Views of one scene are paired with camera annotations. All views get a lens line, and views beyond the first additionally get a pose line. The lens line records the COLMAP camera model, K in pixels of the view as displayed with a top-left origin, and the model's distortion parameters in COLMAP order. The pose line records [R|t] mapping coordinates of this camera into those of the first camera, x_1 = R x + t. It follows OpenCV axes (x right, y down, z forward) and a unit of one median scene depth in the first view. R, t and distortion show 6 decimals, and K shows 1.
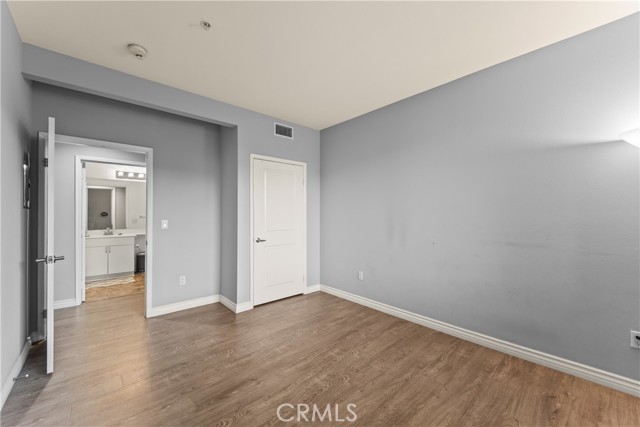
lens RADIAL K [[257.3, 0, 319.9], [0, 257.3, 213.3], [0, 0, 1]] dist [-0.000001, -0.000002]
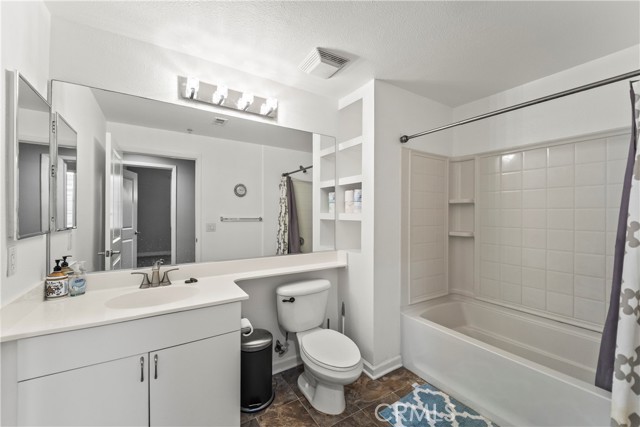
lens RADIAL K [[257.3, 0, 320.5], [0, 257.3, 213.5], [0, 0, 1]] dist [-0.000001, -0.000002]
pose [[0.986432, 0.002810, -0.164147, -0.570508], [-0.001962, 0.999984, 0.005328, -0.001783], [0.164160, -0.004934, 0.986421, 0.718759]]
